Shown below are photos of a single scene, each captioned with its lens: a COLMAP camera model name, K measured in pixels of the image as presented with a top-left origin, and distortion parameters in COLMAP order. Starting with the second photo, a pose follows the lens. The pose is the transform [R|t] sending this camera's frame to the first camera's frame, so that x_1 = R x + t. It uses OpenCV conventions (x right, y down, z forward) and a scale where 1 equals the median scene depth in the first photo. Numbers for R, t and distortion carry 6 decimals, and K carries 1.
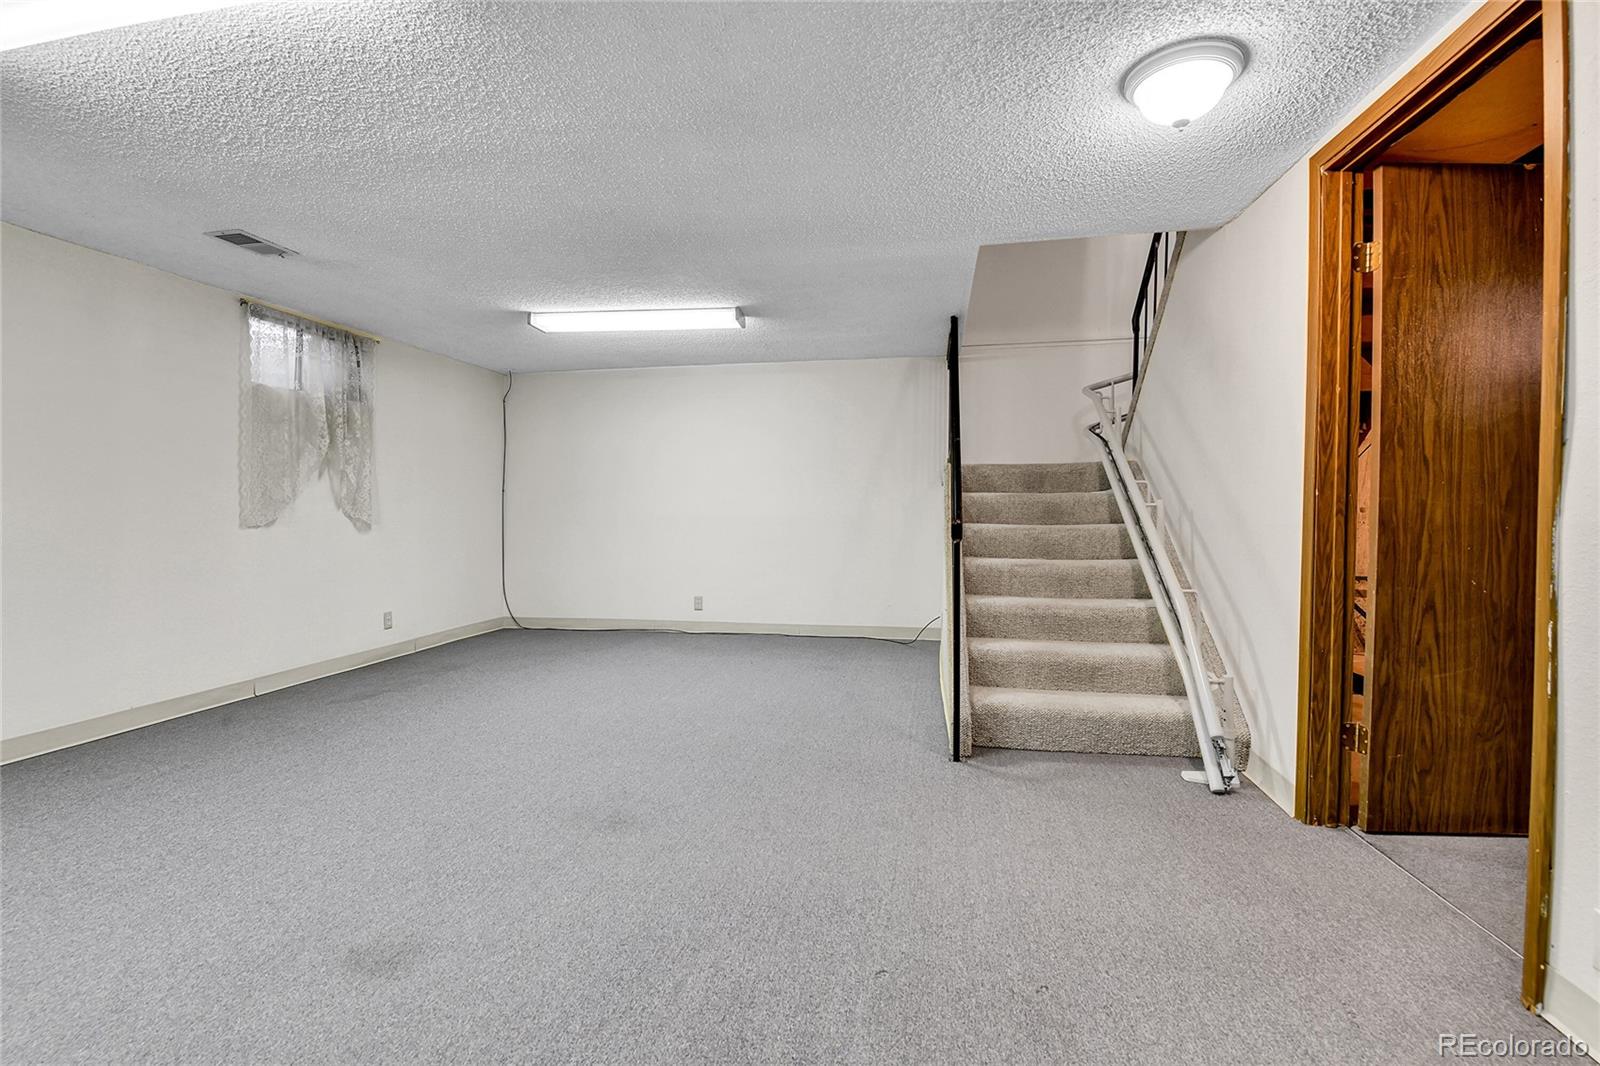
lens RADIAL K [[693.1, 0, 790.6], [0, 693.1, 525.5], [0, 0, 1]] dist [-0.010041, -0.005448]
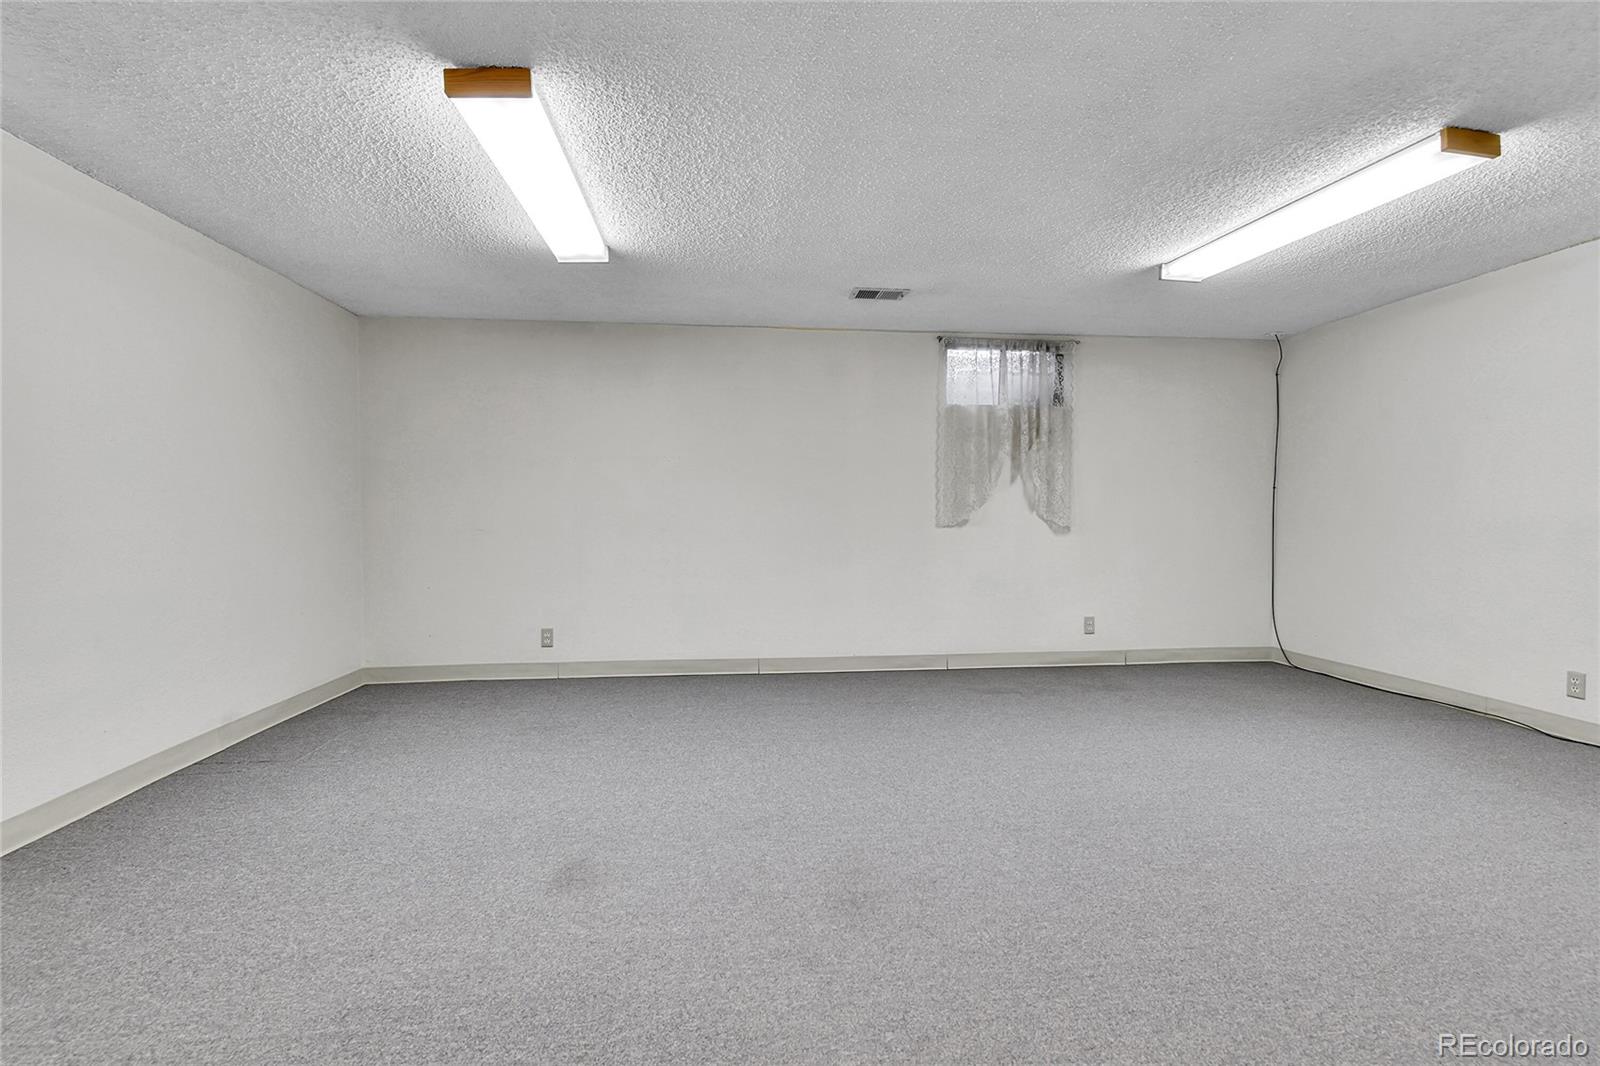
lens RADIAL K [[693.1, 0, 801.1], [0, 693.1, 535.4], [0, 0, 1]] dist [-0.010041, -0.005448]
pose [[0.303333, 0.035634, -0.952218, 0.259319], [-0.020437, 0.999314, 0.030886, -0.013721], [0.952665, 0.010092, 0.303853, 0.366501]]
